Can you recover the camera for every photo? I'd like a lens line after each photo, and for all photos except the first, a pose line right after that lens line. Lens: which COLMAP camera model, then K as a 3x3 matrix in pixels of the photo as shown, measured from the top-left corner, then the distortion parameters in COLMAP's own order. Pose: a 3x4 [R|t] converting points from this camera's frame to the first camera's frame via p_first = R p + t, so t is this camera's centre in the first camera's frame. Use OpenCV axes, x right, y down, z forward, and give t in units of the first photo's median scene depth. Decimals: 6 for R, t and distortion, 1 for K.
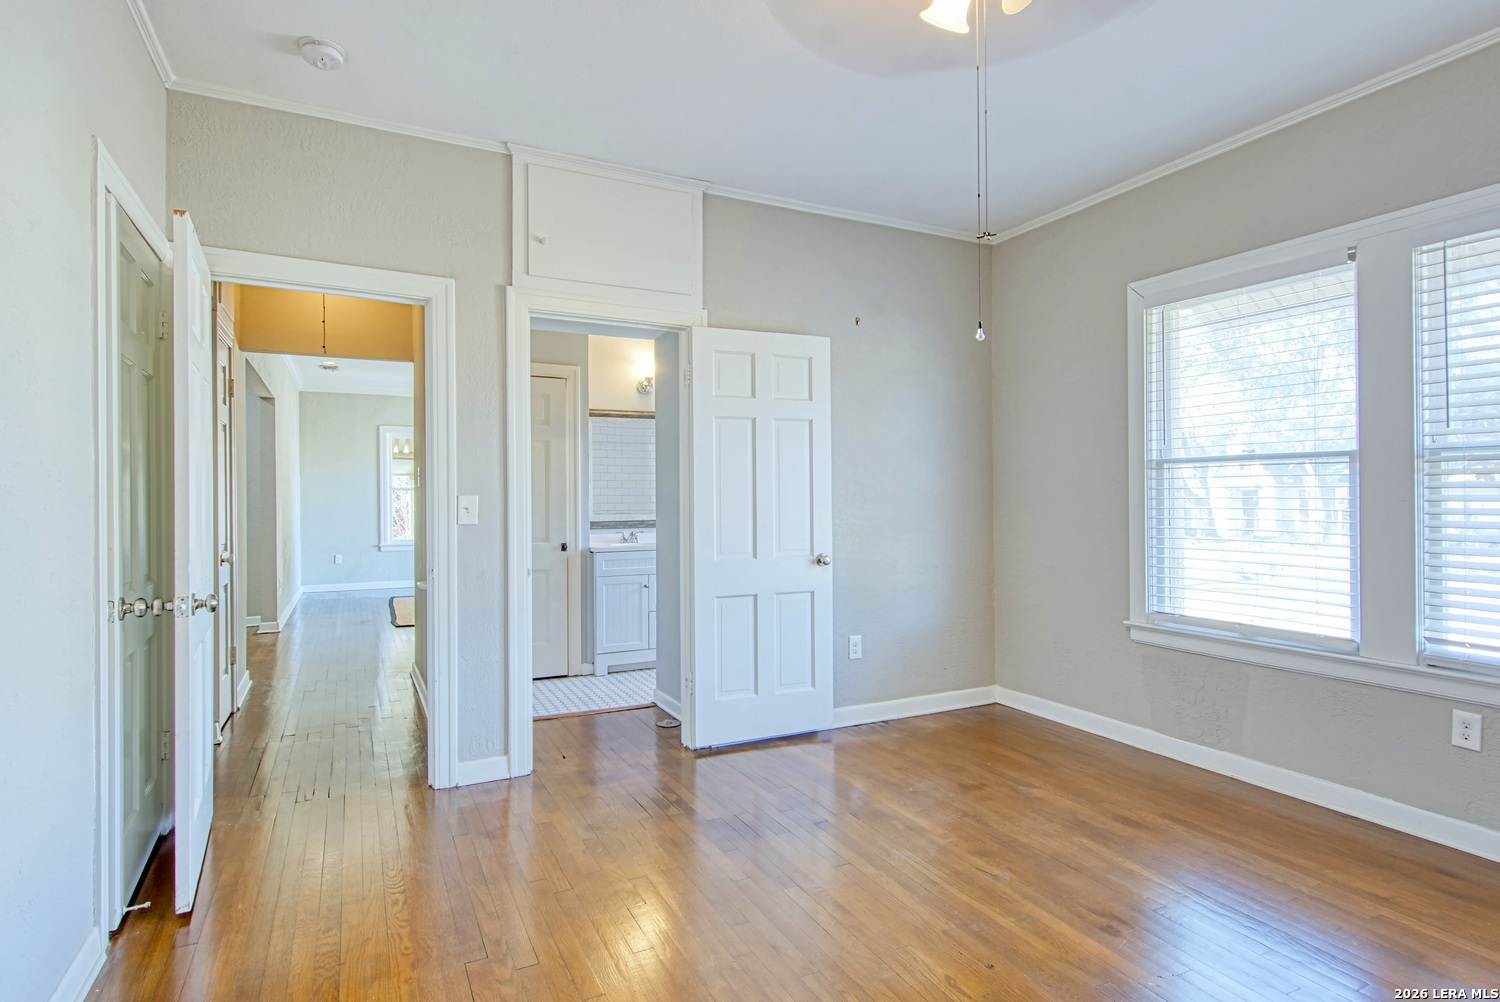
lens RADIAL K [[797.0, 0, 741.6], [0, 797.0, 496.7], [0, 0, 1]] dist [0.005740, -0.000101]
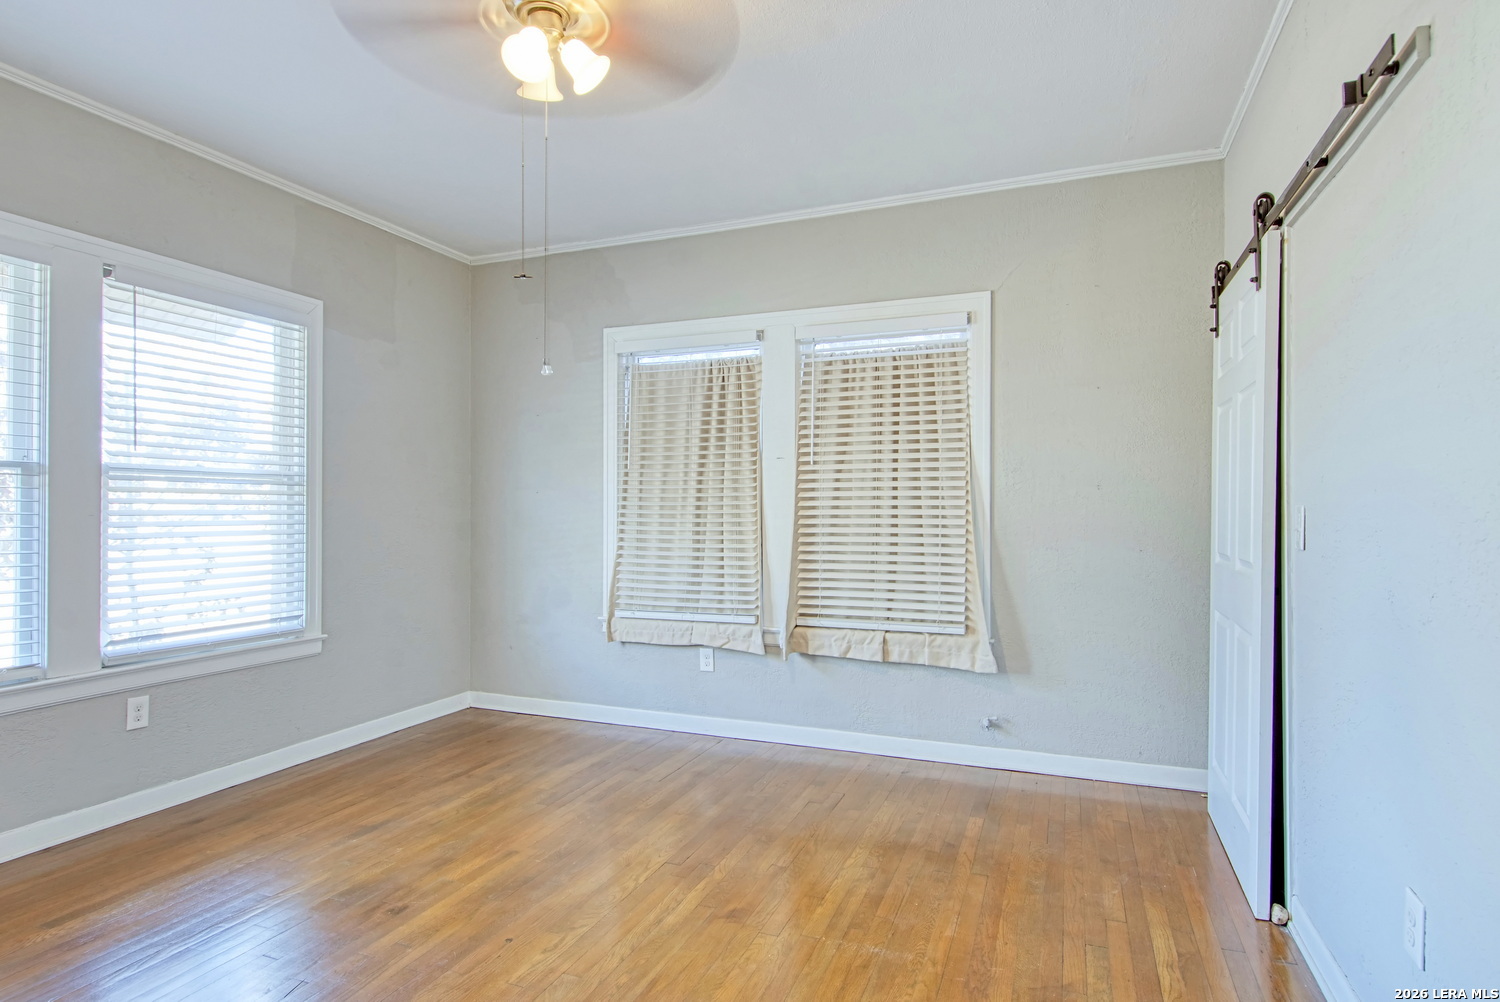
lens RADIAL K [[797.0, 0, 742.0], [0, 797.0, 509.9], [0, 0, 1]] dist [0.005740, -0.000101]
pose [[-0.671347, 0.001564, 0.741141, -0.540897], [-0.003674, 0.999978, -0.005438, 0.000855], [-0.741134, -0.006374, -0.671327, 1.131515]]
